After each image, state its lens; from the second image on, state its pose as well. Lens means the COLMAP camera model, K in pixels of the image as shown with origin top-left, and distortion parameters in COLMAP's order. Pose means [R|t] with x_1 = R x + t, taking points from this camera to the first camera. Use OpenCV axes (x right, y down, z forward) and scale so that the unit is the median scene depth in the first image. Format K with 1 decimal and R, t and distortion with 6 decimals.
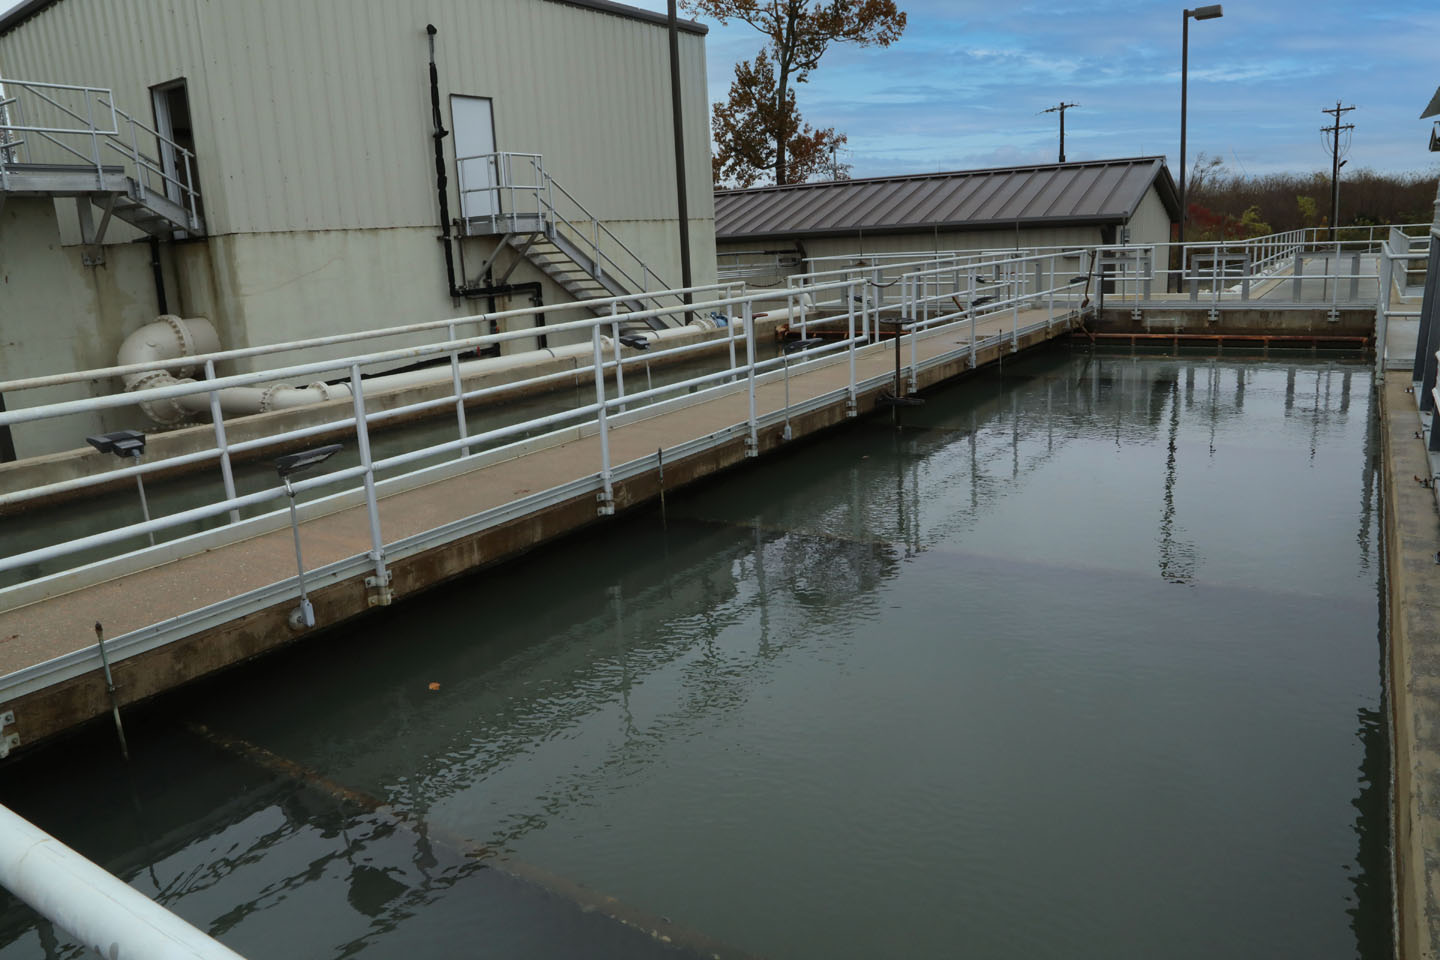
lens RADIAL K [[1004.3, 0, 693.4], [0, 1004.3, 475.6], [0, 0, 1]] dist [-0.103529, 0.083184]
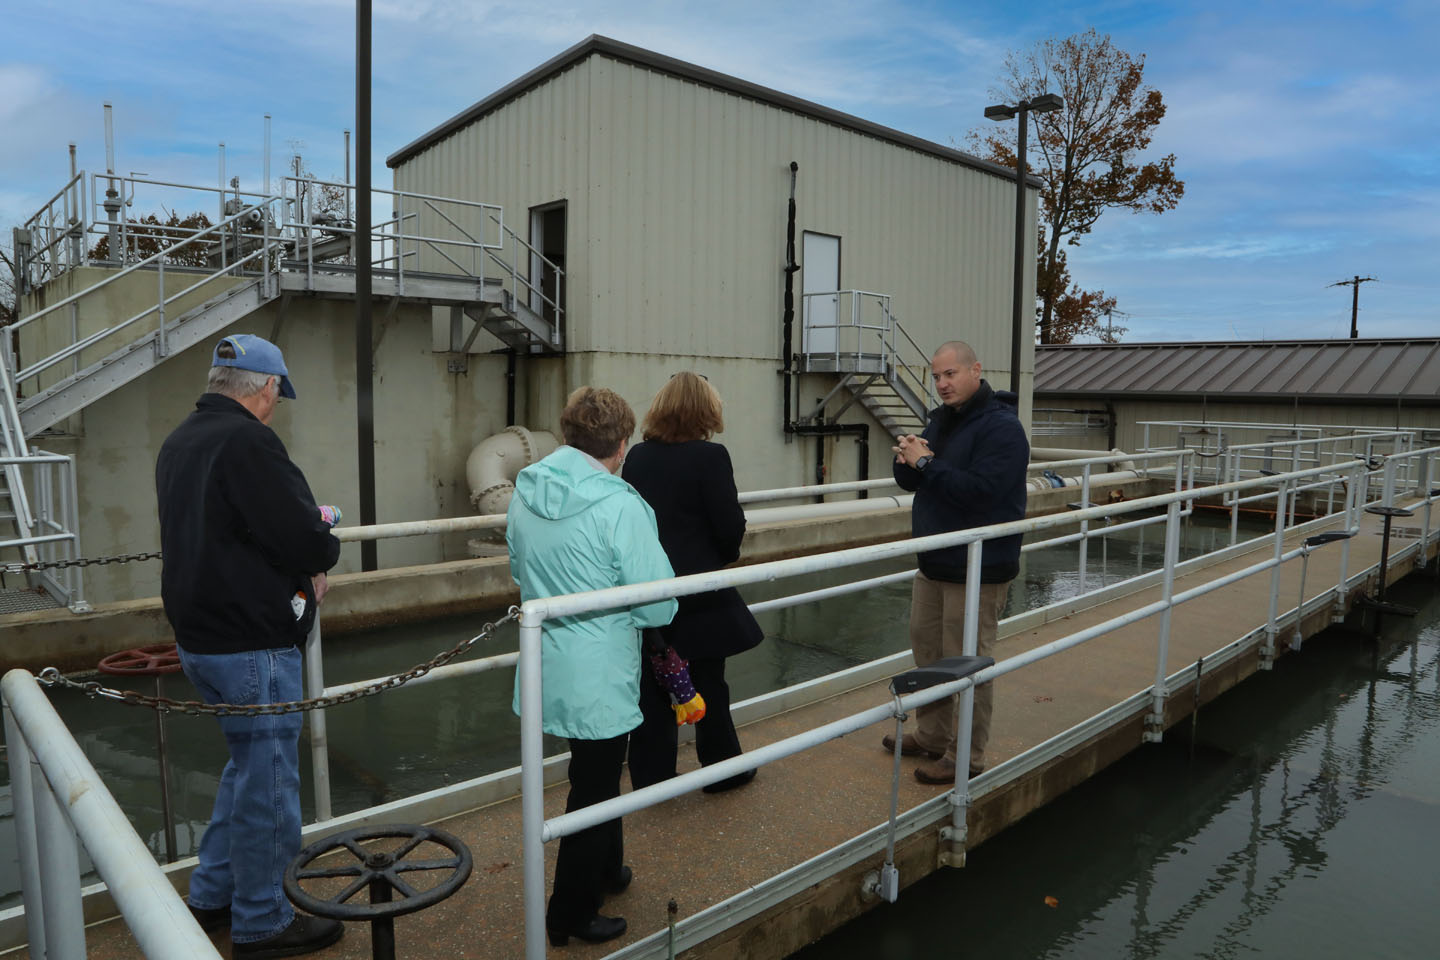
lens RADIAL K [[978.5, 0, 720.0], [0, 978.5, 480.0], [0, 0, 1]] dist [-0.075634, 0.000725]
pose [[0.973347, 0.089306, -0.211235, -0.098390], [-0.116487, 0.985924, -0.119932, -0.011927], [0.197551, 0.141342, 0.970050, 0.068701]]
